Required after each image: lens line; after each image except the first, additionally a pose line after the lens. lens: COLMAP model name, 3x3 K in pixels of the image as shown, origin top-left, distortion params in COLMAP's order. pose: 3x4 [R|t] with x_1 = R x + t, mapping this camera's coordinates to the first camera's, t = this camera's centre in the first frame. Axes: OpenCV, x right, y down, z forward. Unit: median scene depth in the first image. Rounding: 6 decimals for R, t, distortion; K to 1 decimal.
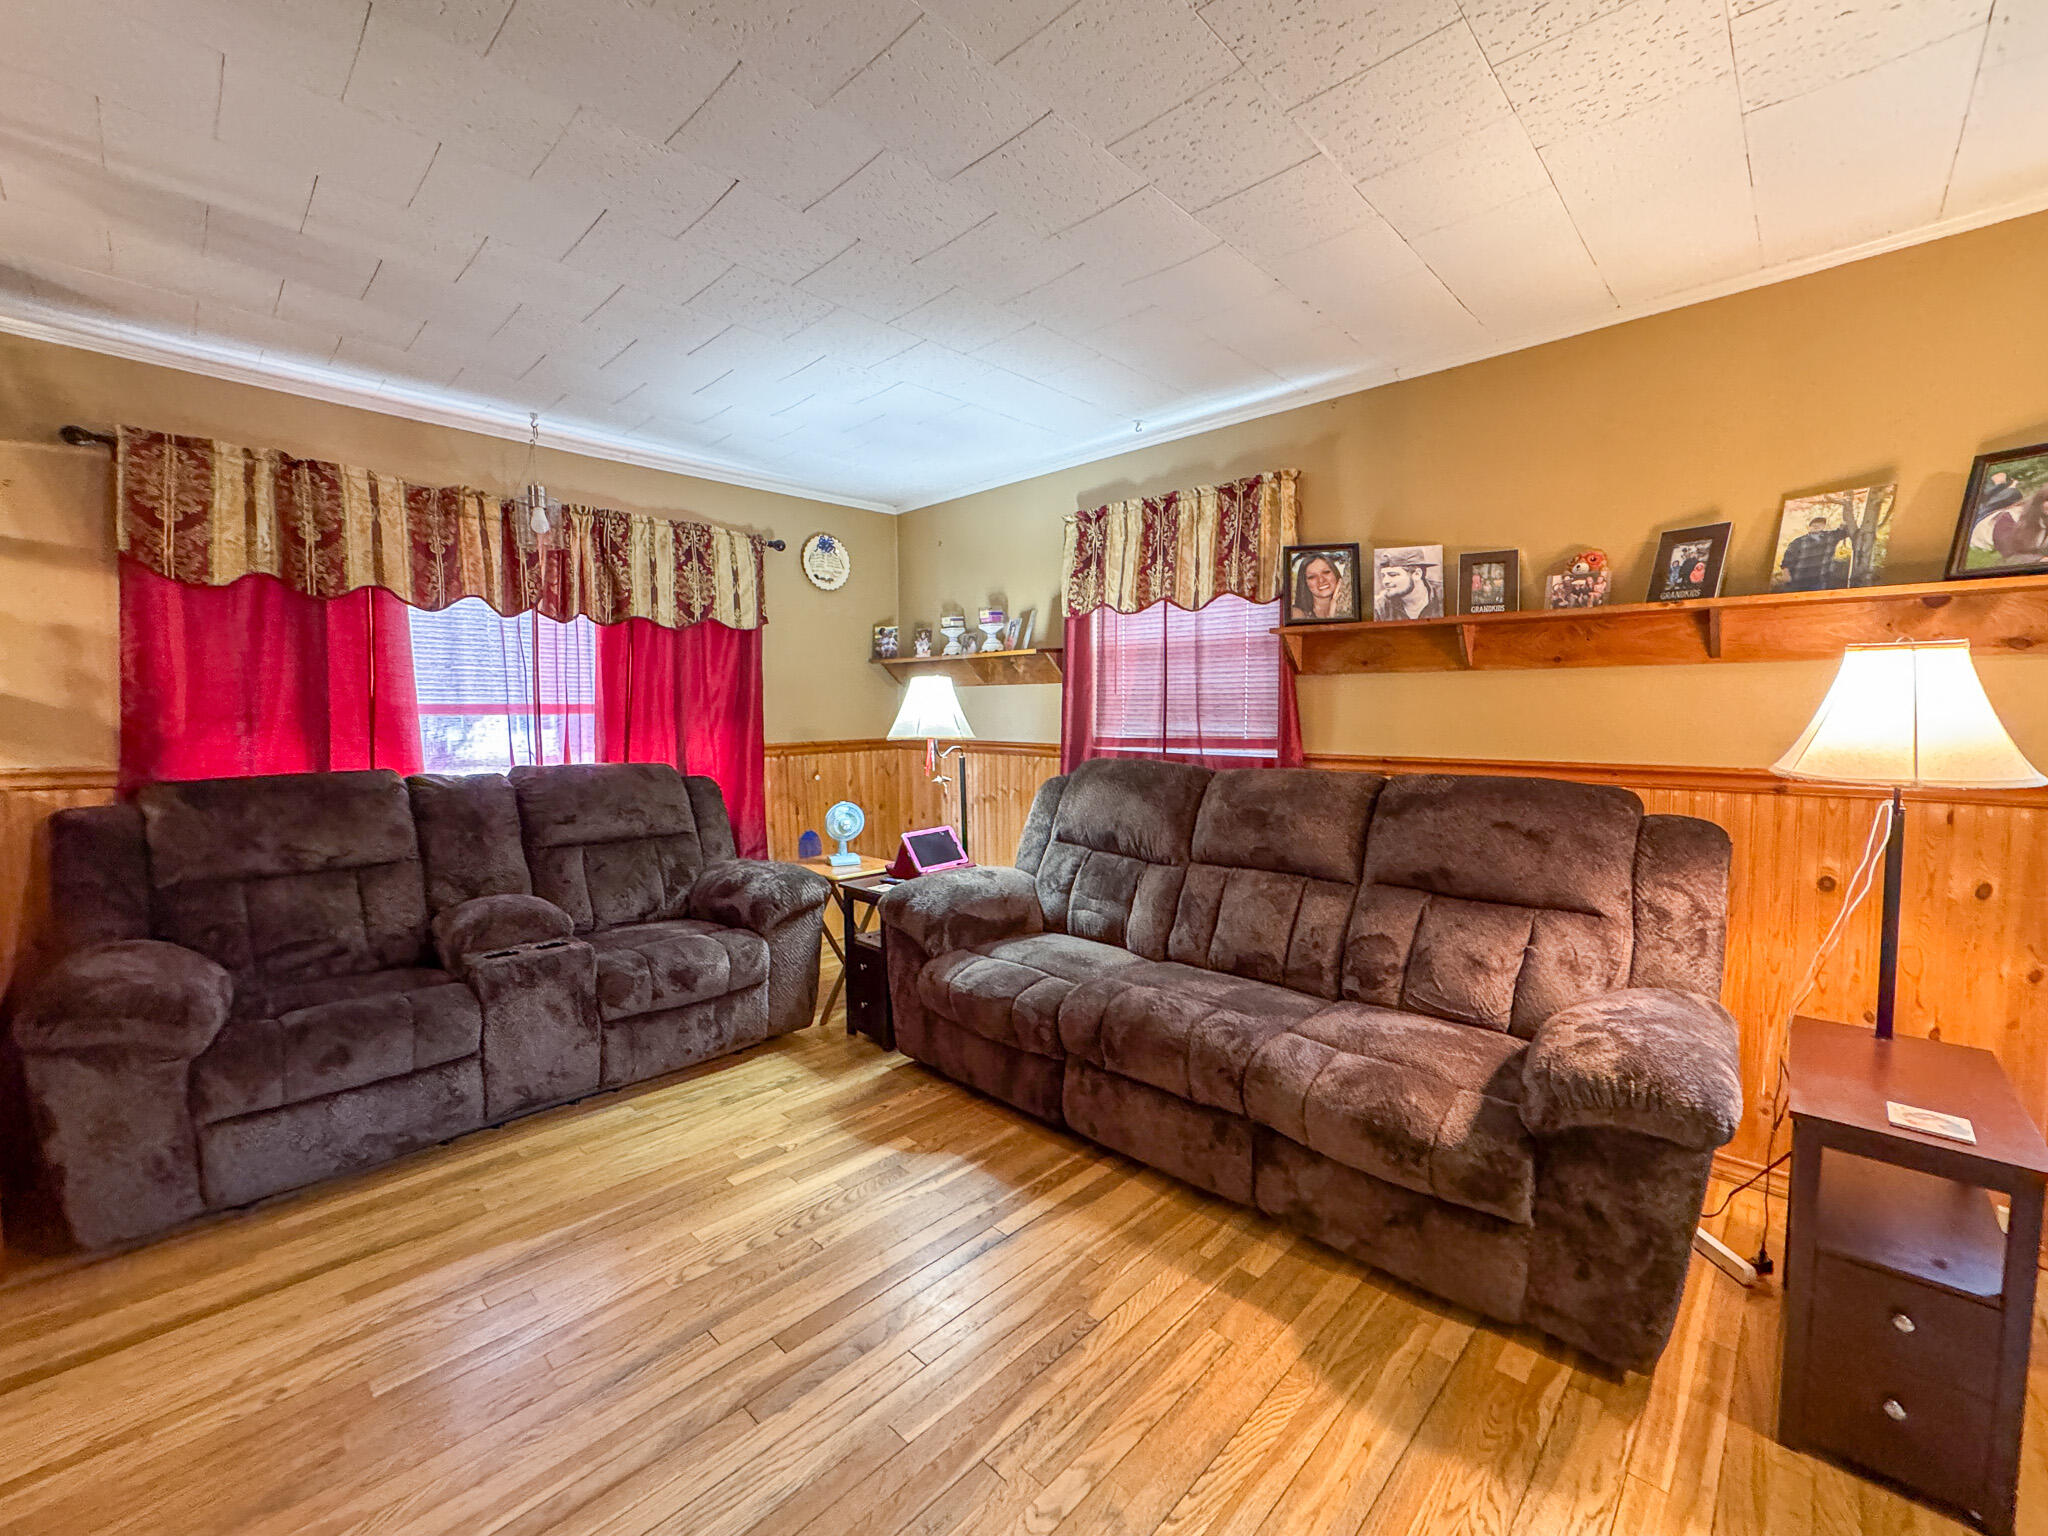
lens RADIAL K [[827.4, 0, 1026.4], [0, 827.4, 769.3], [0, 0, 1]] dist [-0.001840, 0.000182]
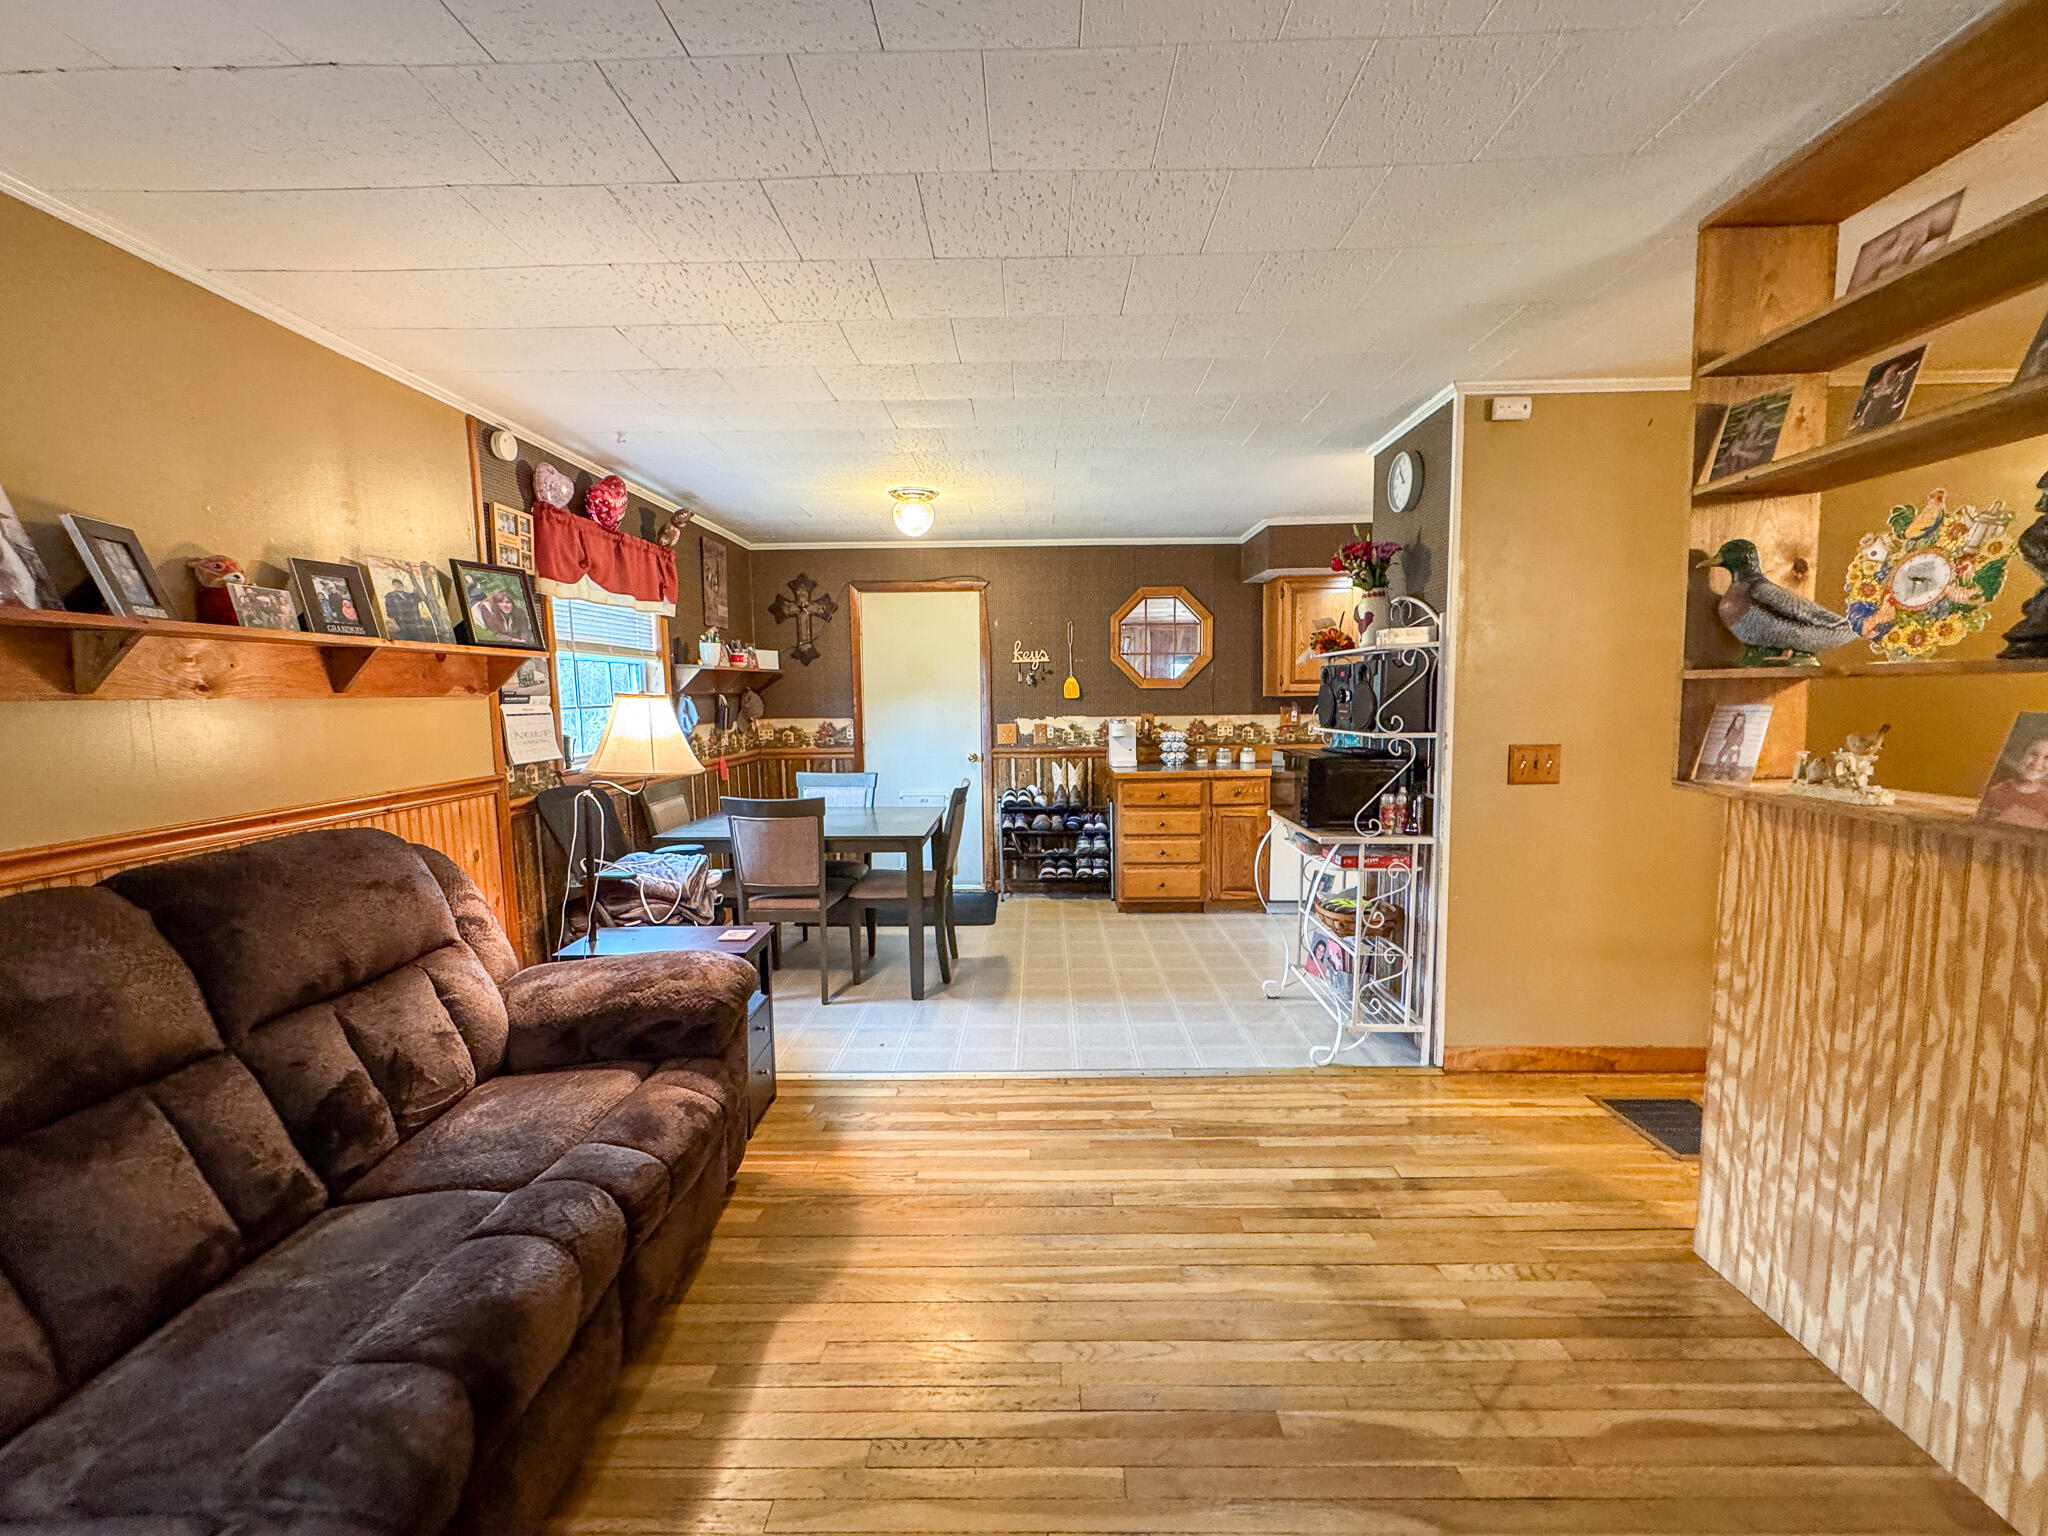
lens RADIAL K [[827.4, 0, 1023.8], [0, 827.4, 768.0], [0, 0, 1]] dist [-0.001840, 0.000182]
pose [[-0.678656, -0.050794, 0.732698, -0.392616], [0.075600, 0.987475, 0.138480, -0.093819], [-0.730555, 0.149373, -0.666316, 0.842072]]
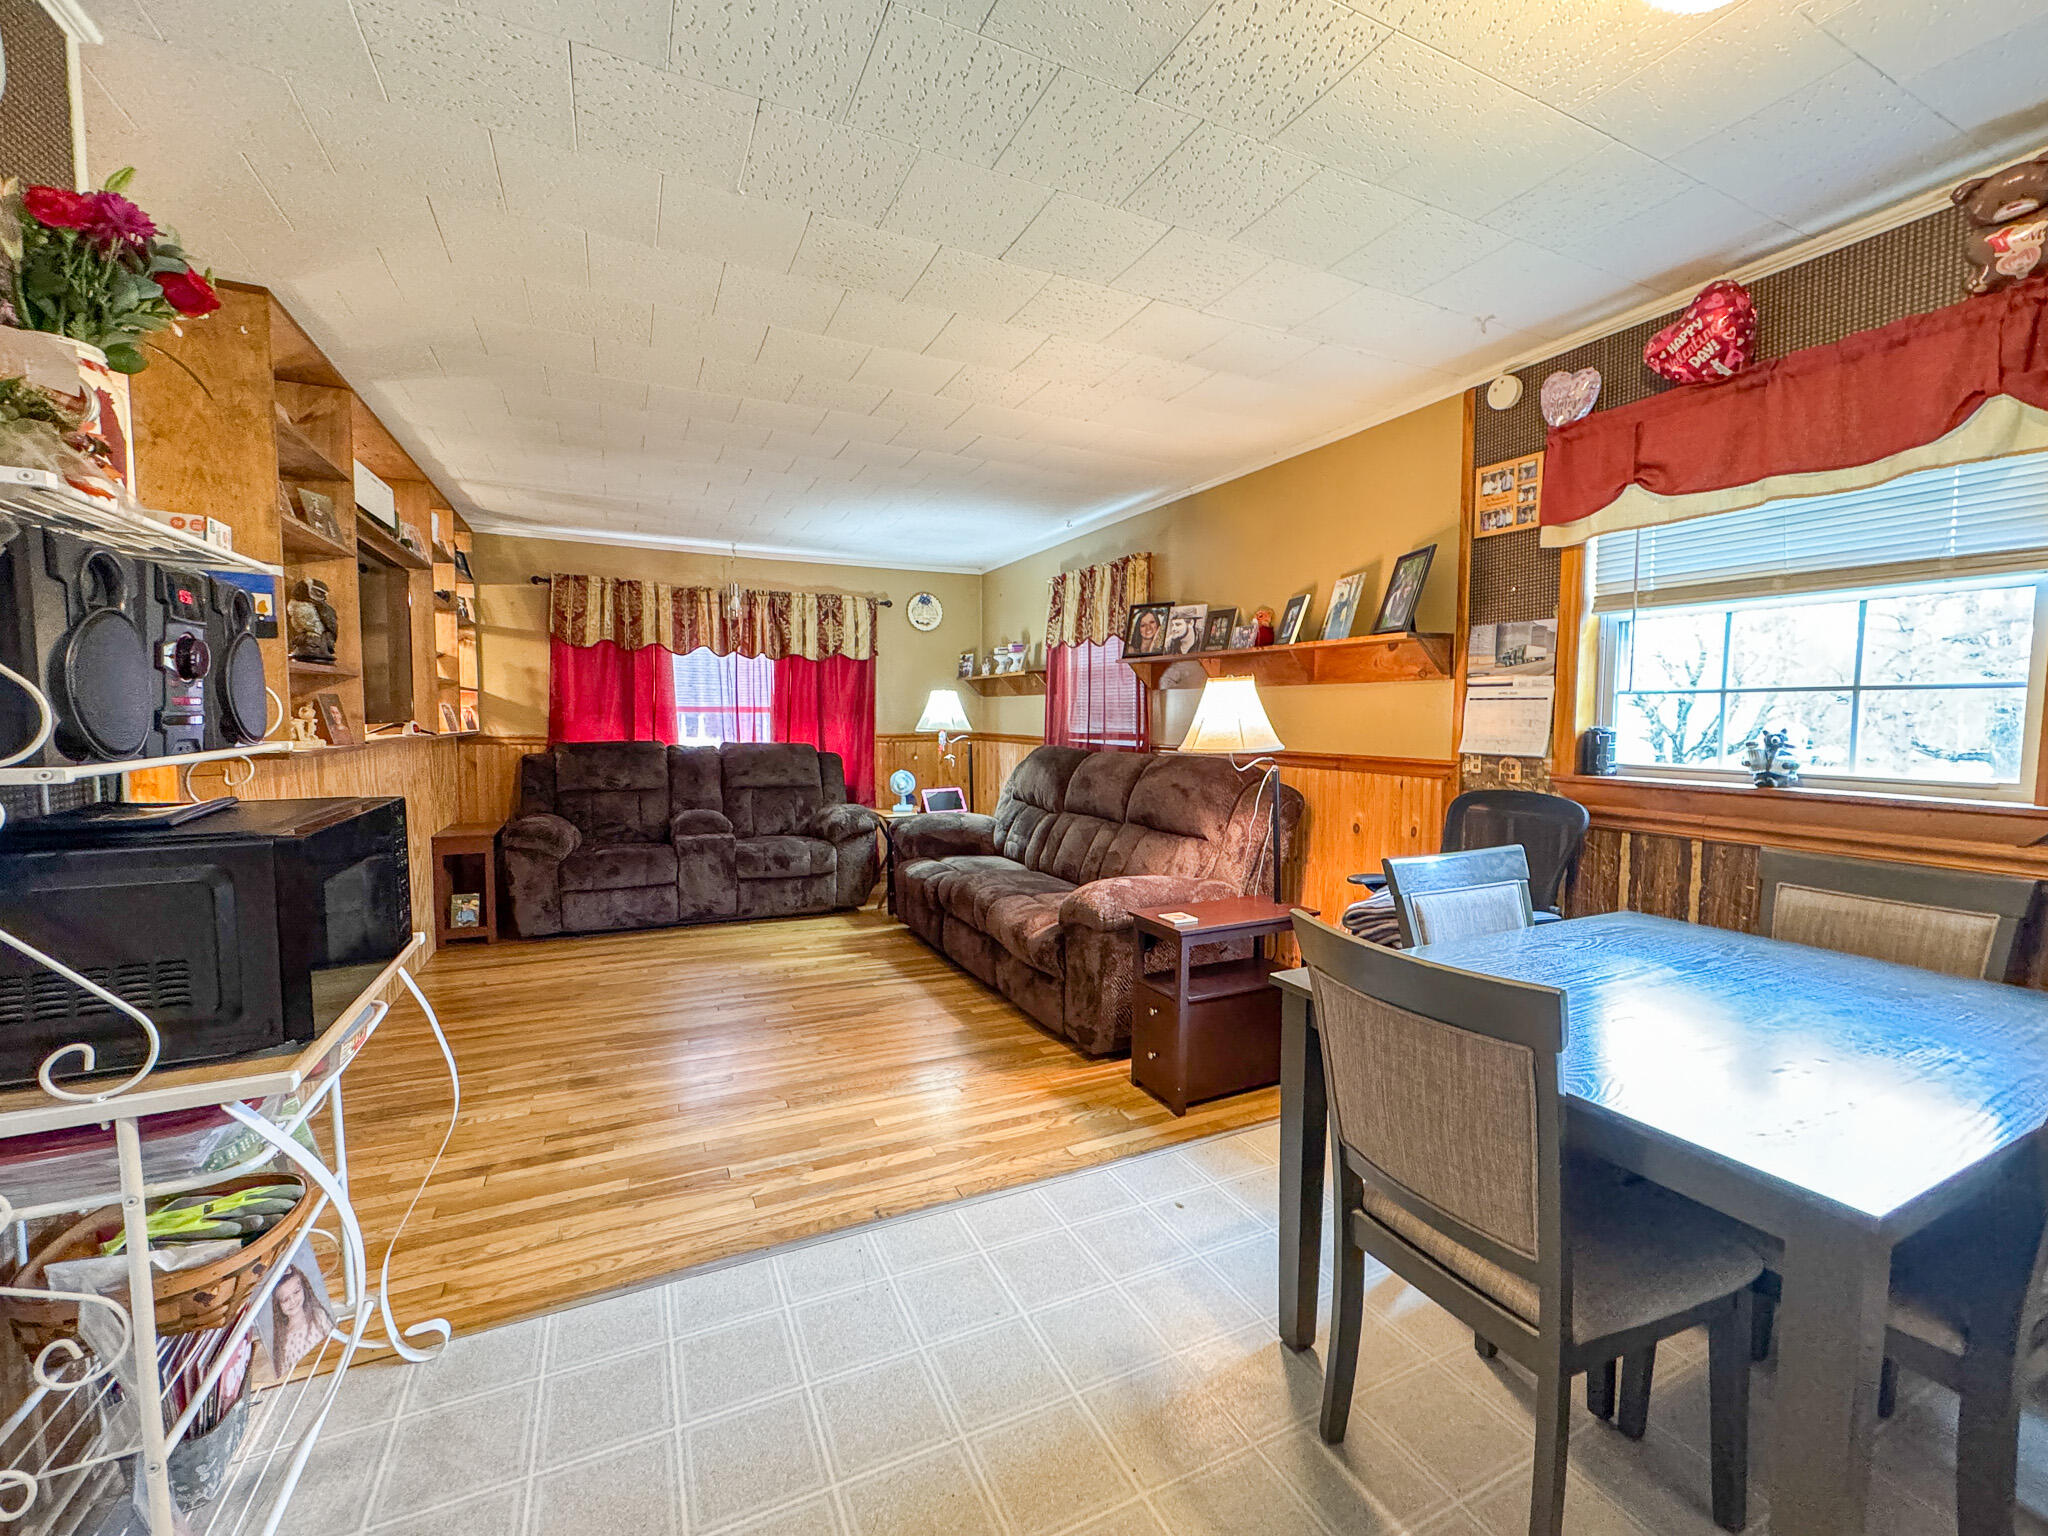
lens RADIAL K [[827.4, 0, 1022.9], [0, 827.4, 772.3], [0, 0, 1]] dist [-0.001840, 0.000182]
pose [[0.937105, 0.034228, -0.347365, 0.682056], [-0.035867, 0.999355, 0.001714, 0.040223], [0.347199, 0.010853, 0.937729, -0.489743]]
